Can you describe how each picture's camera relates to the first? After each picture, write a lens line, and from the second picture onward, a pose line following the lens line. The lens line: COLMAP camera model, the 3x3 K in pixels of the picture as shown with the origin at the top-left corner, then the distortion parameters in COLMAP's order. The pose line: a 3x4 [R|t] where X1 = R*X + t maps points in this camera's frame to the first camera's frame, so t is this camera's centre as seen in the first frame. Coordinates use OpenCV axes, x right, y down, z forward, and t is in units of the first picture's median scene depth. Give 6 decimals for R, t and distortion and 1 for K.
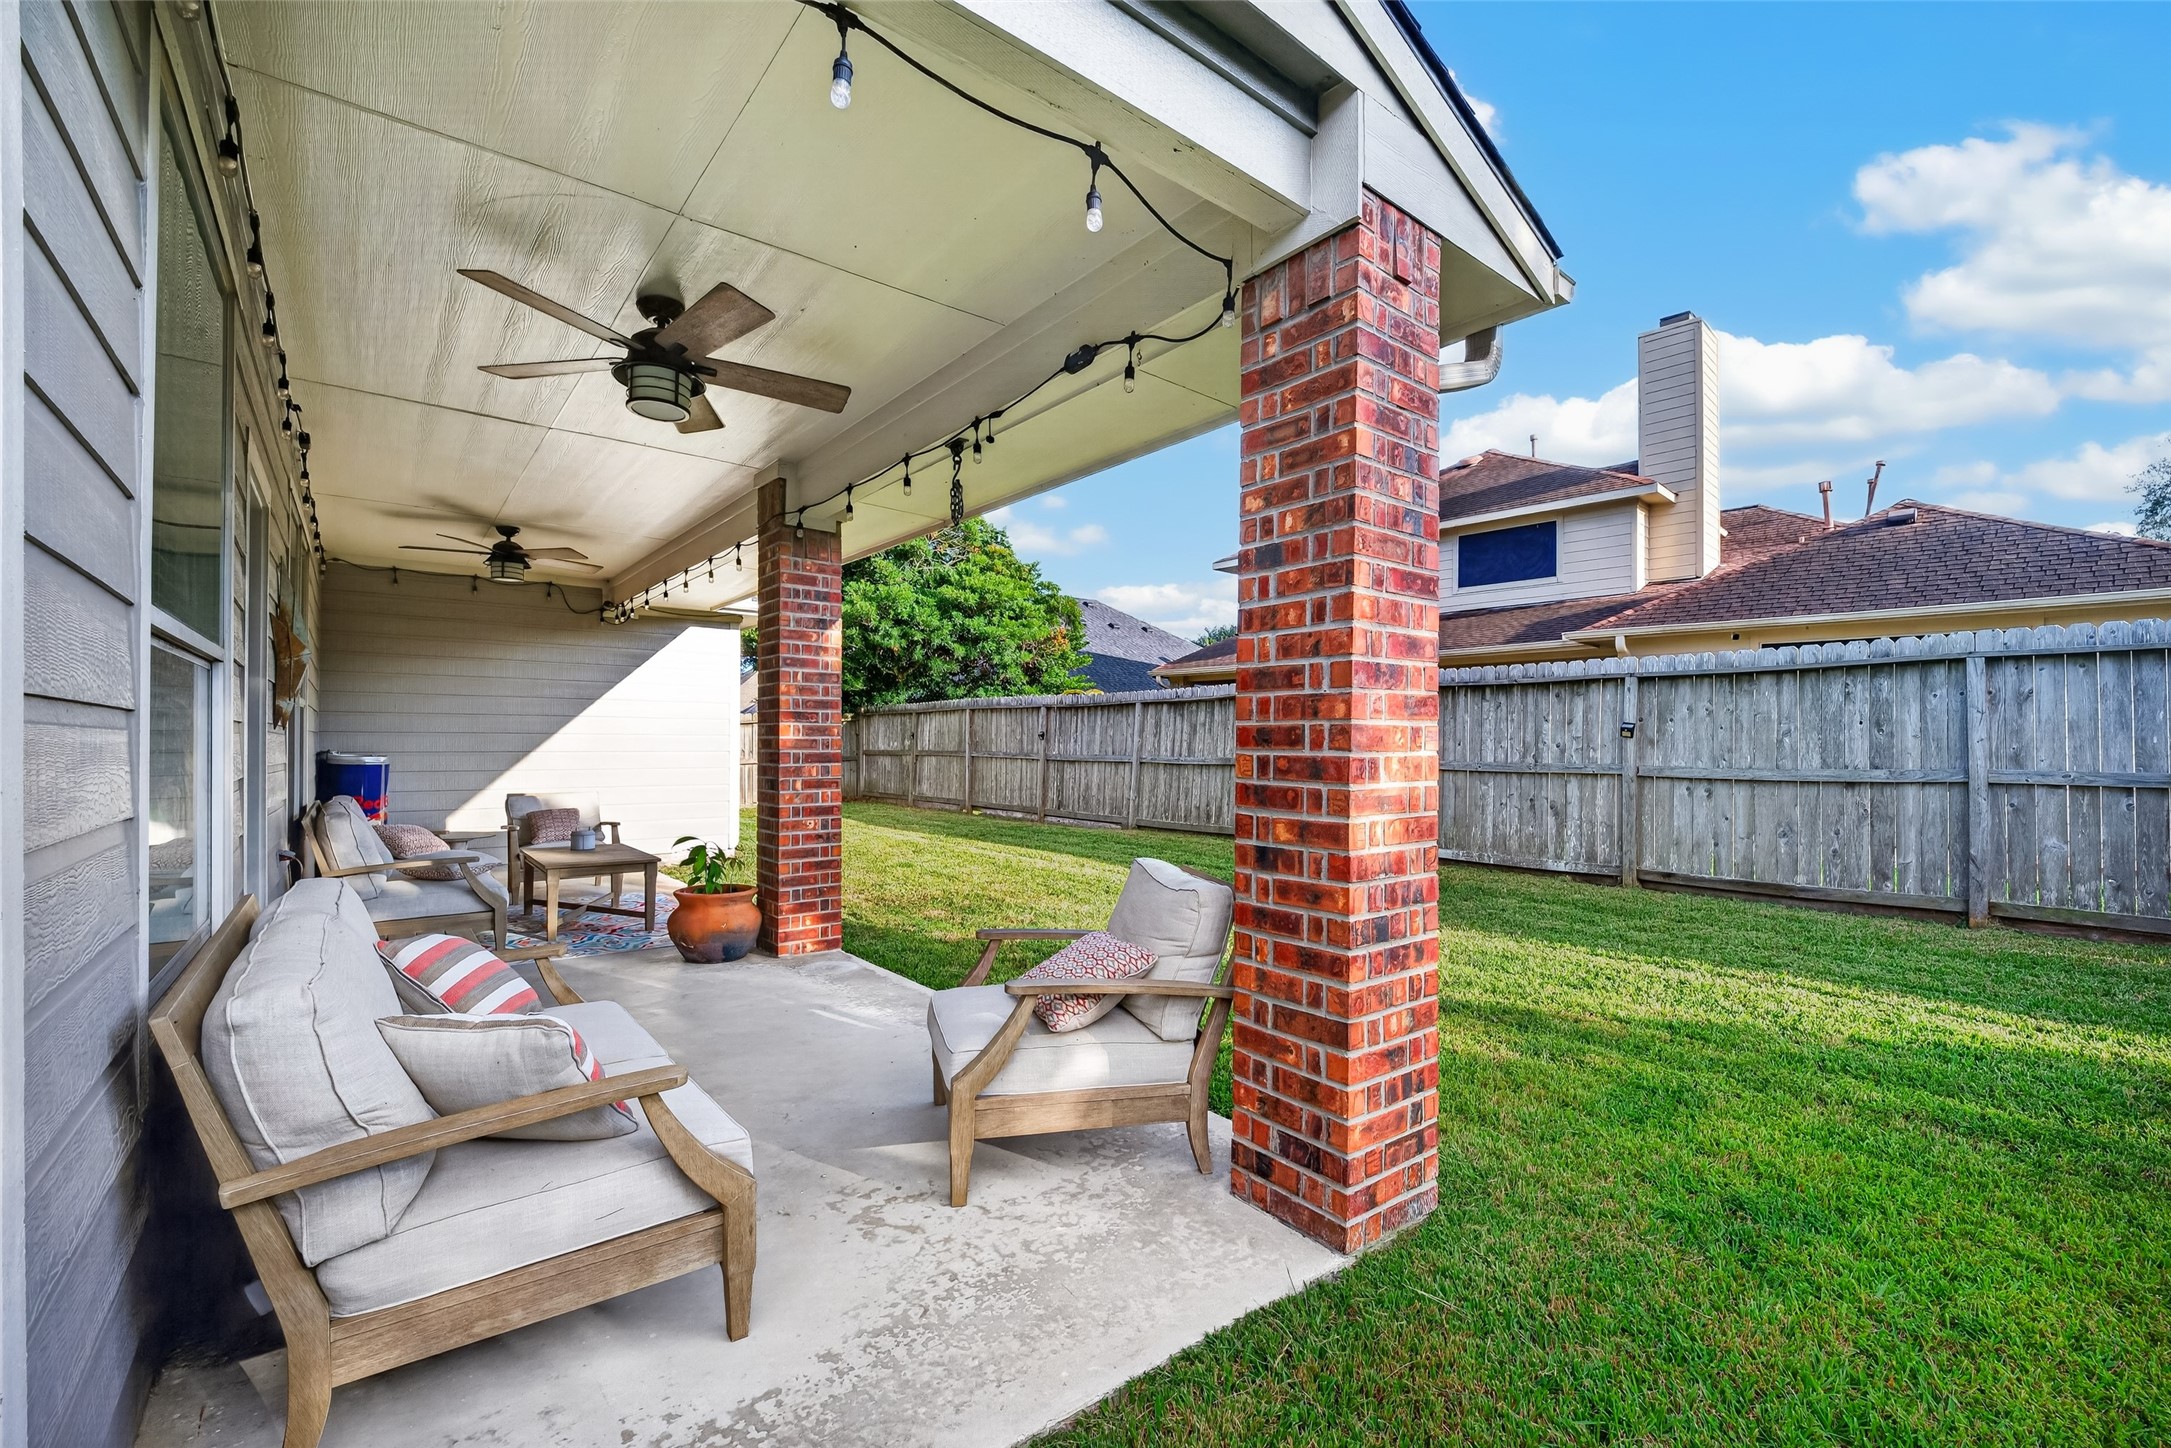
lens RADIAL K [[876.7, 0, 1093.5], [0, 876.7, 733.1], [0, 0, 1]] dist [0.030730, -0.028396]
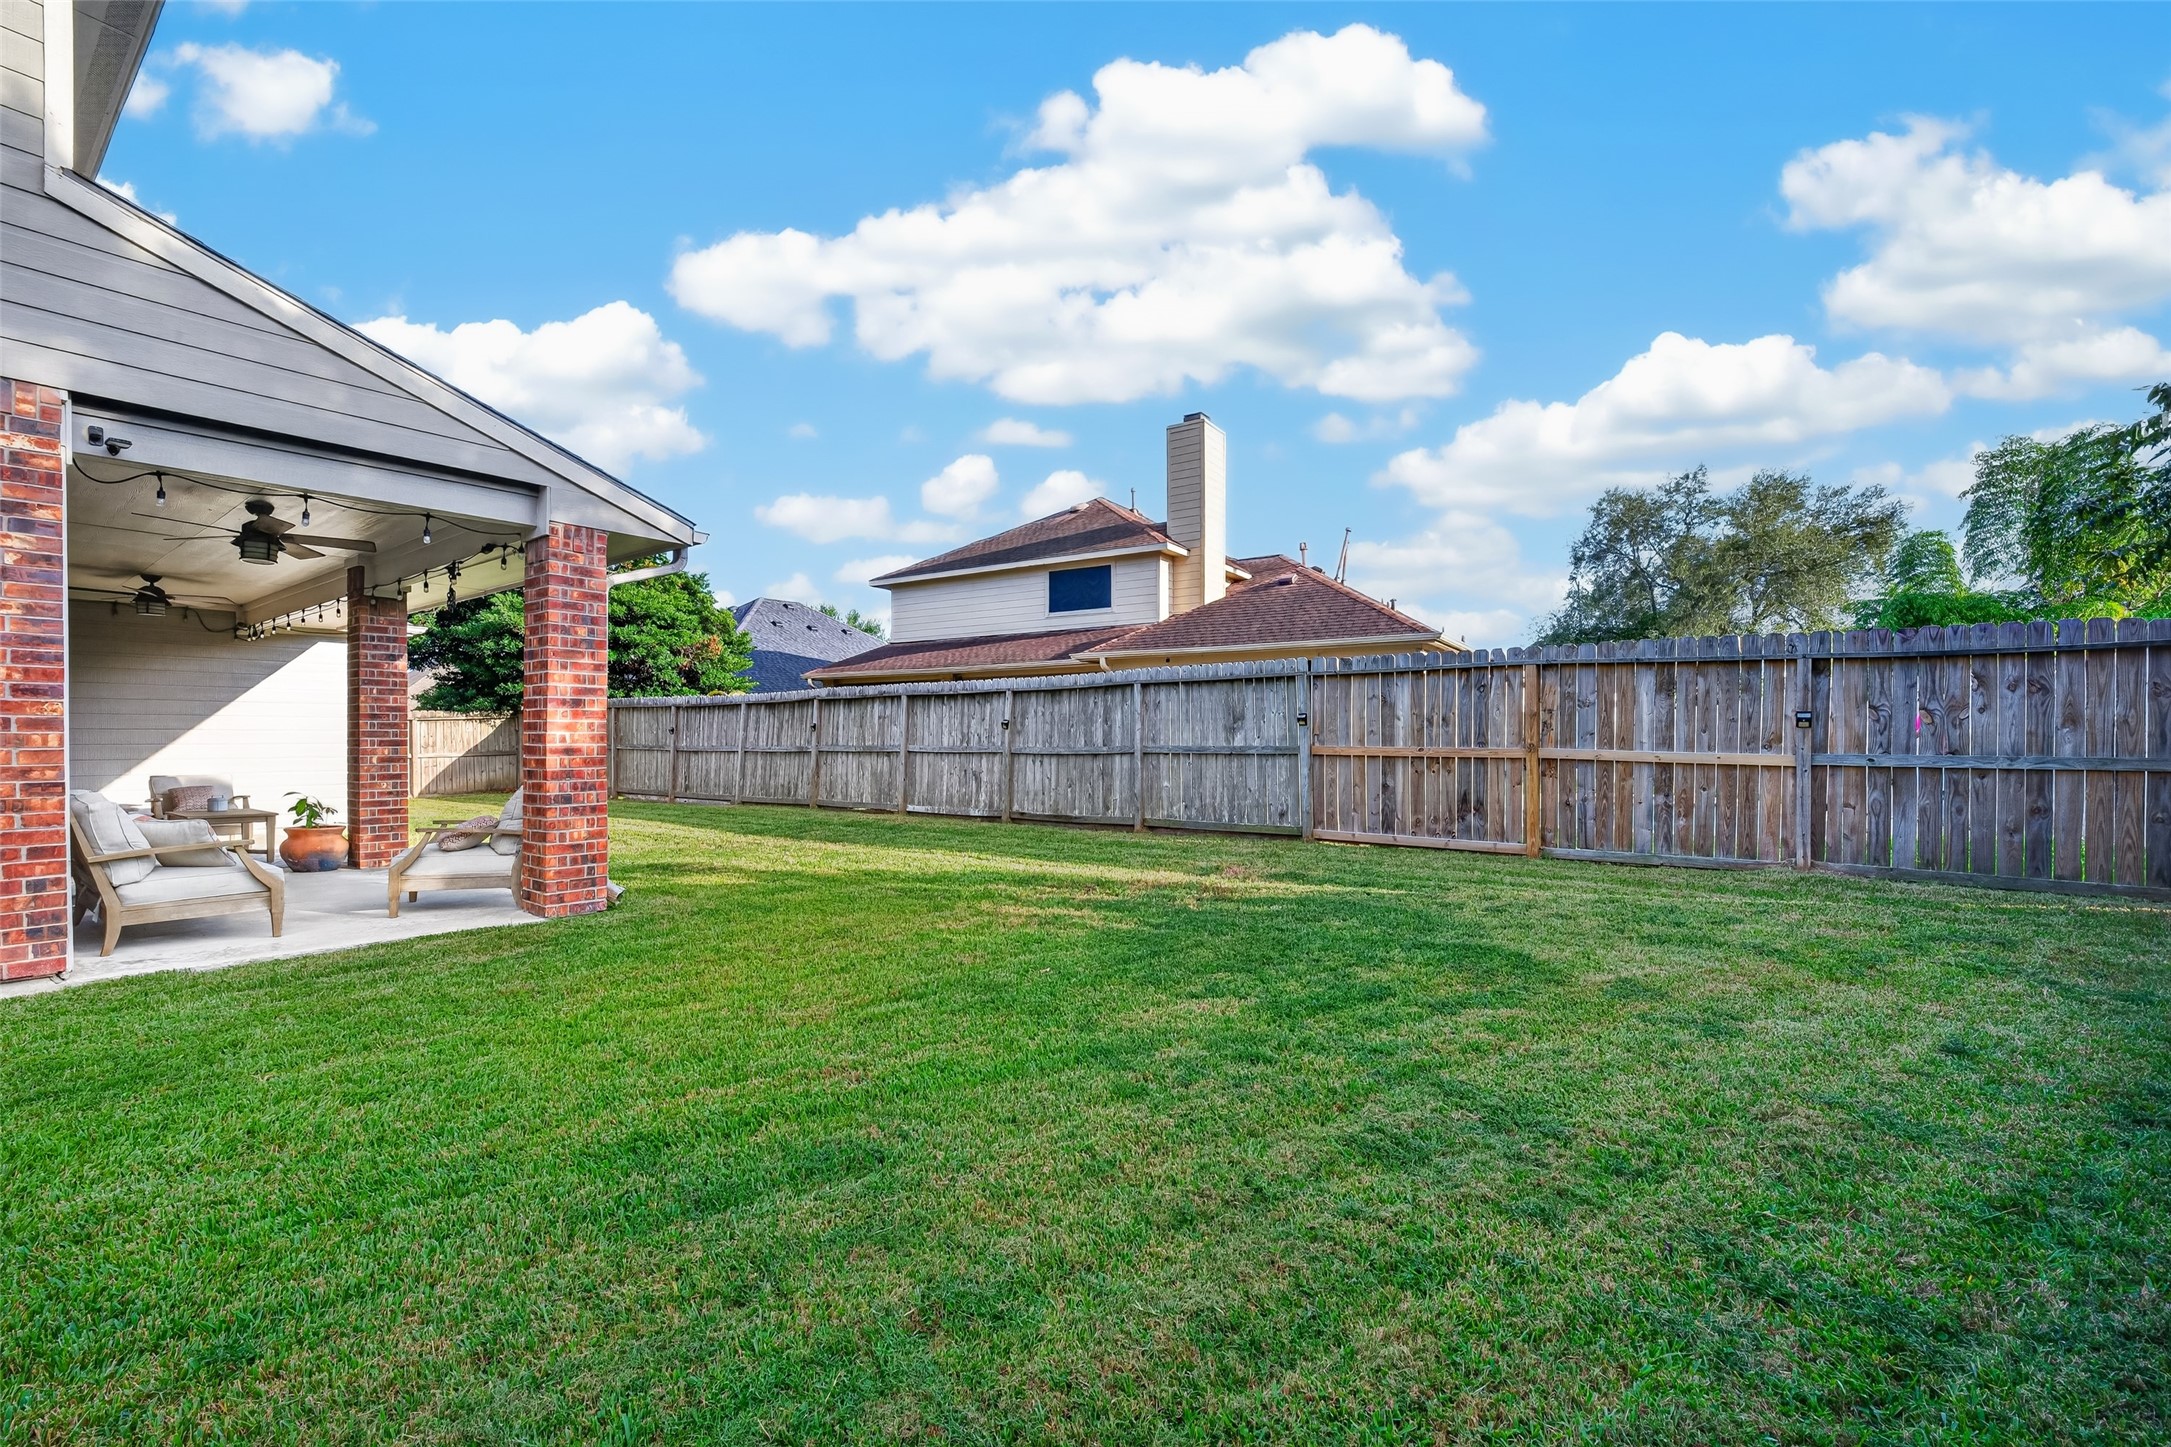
lens RADIAL K [[888.2, 0, 1089.3], [0, 888.2, 733.8], [0, 0, 1]] dist [-0.022942, -0.000369]
pose [[0.966585, -0.005211, 0.256295, 0.359944], [0.003941, 0.999977, 0.005466, 0.006028], [-0.256317, -0.004273, 0.966583, -0.604122]]
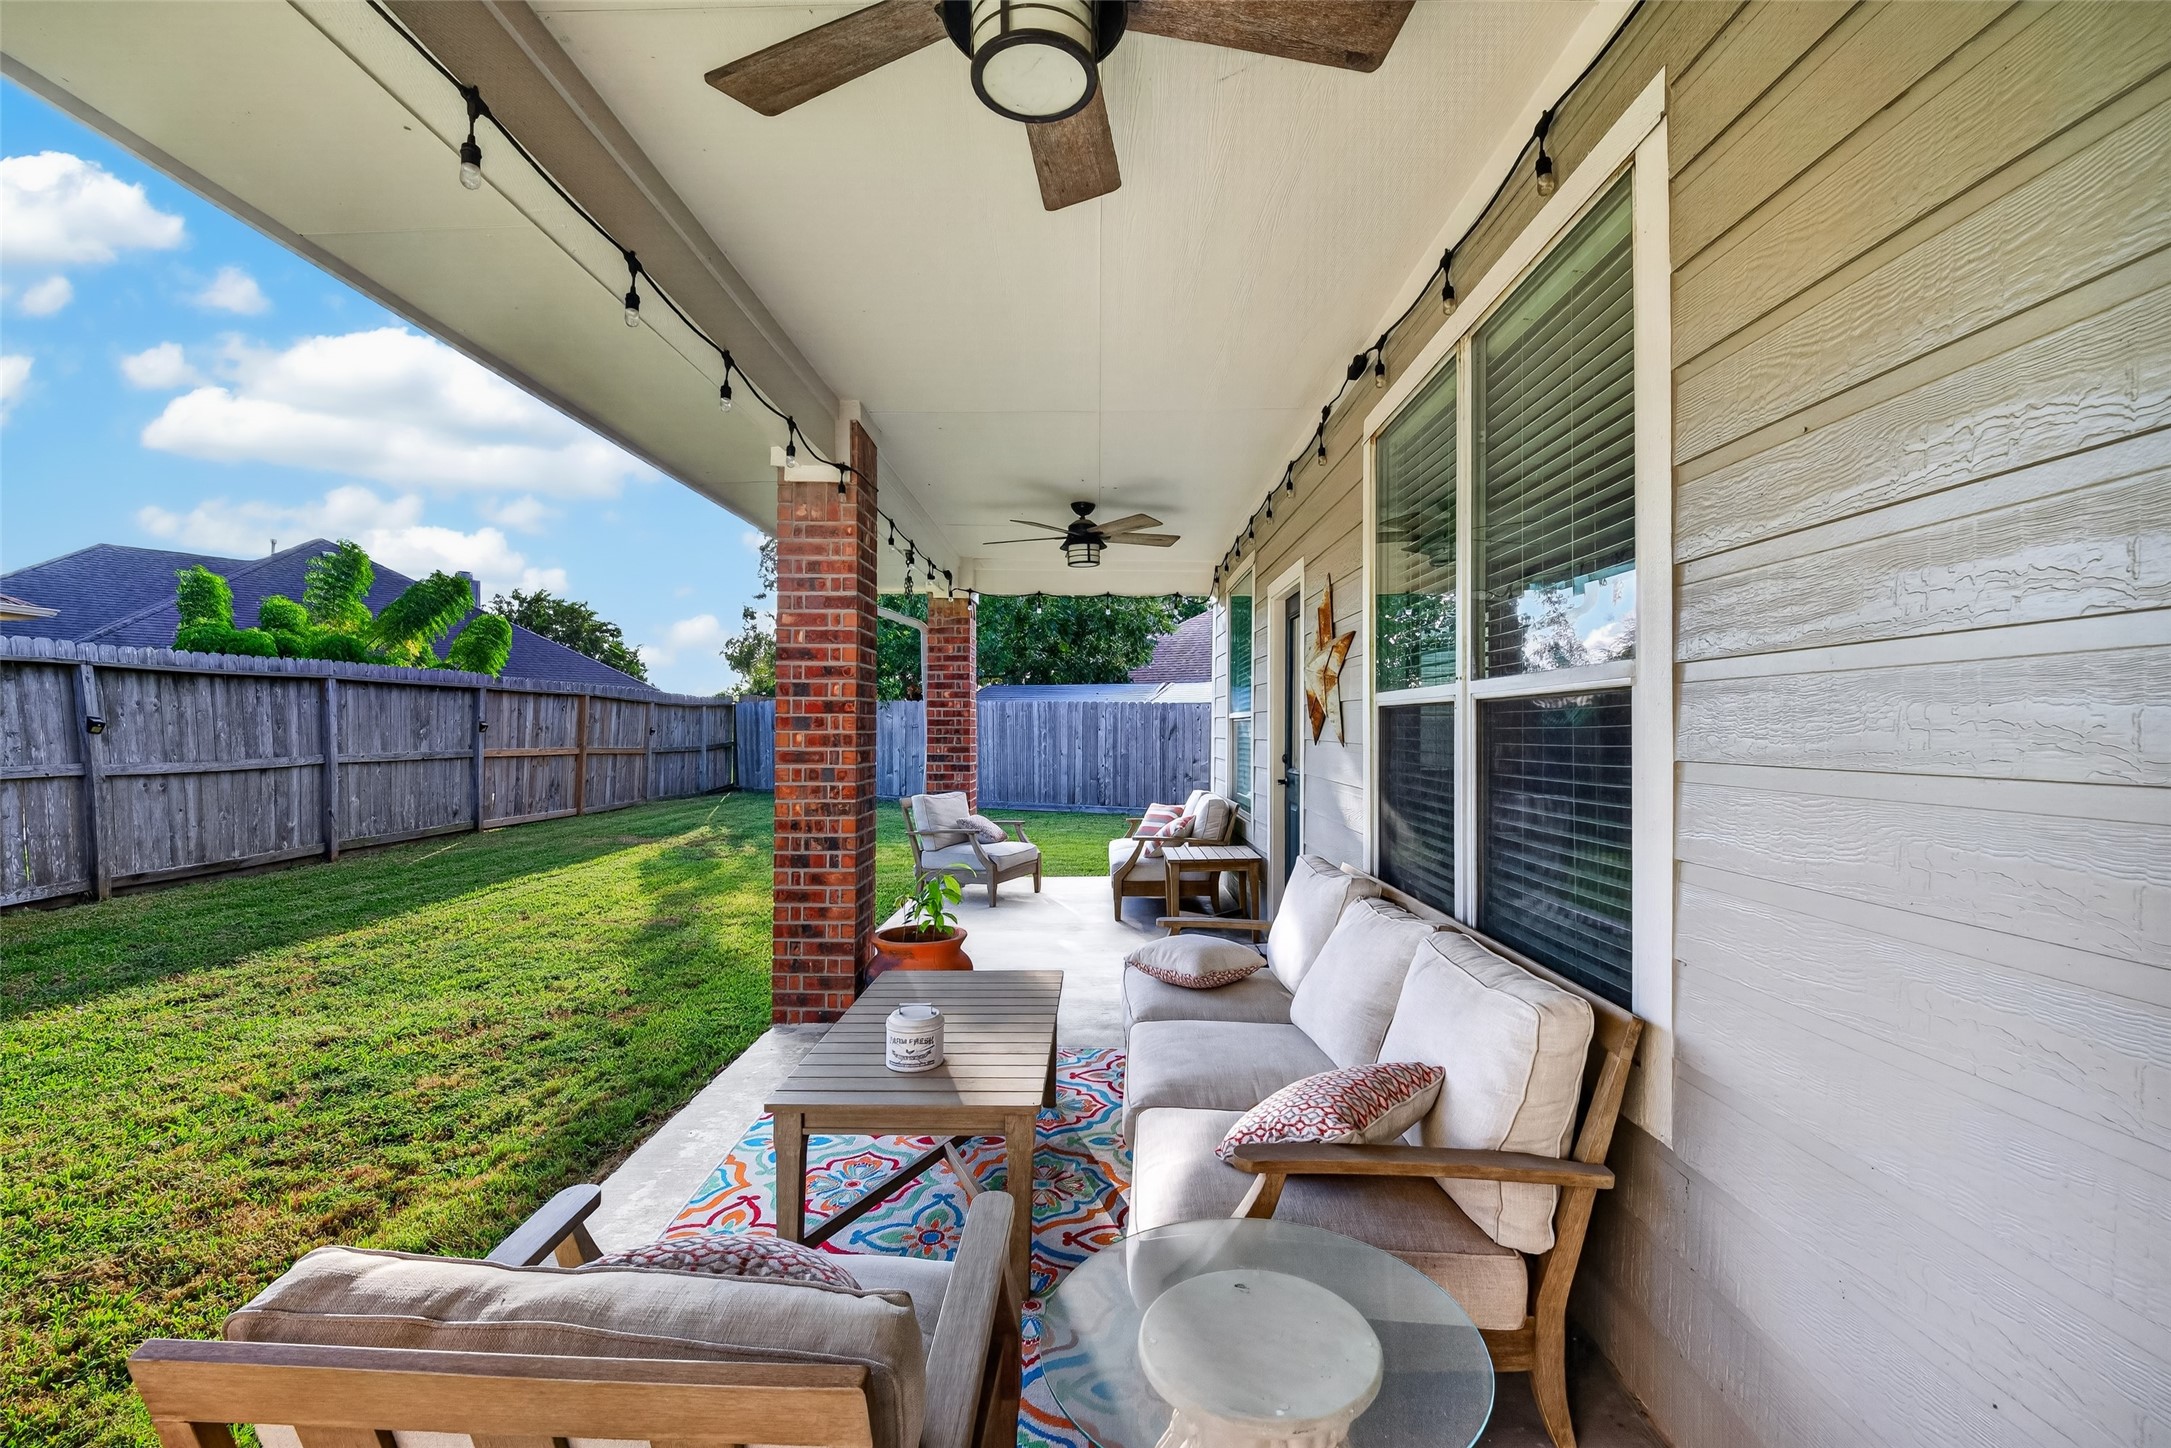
lens RADIAL K [[888.2, 0, 1089.3], [0, 888.2, 734.3], [0, 0, 1]] dist [-0.022942, -0.000369]
pose [[-0.777980, 0.009347, 0.628220, -0.760545], [0.011298, 0.999936, -0.000886, 0.019508], [-0.628188, 0.006408, -0.778035, 1.100434]]
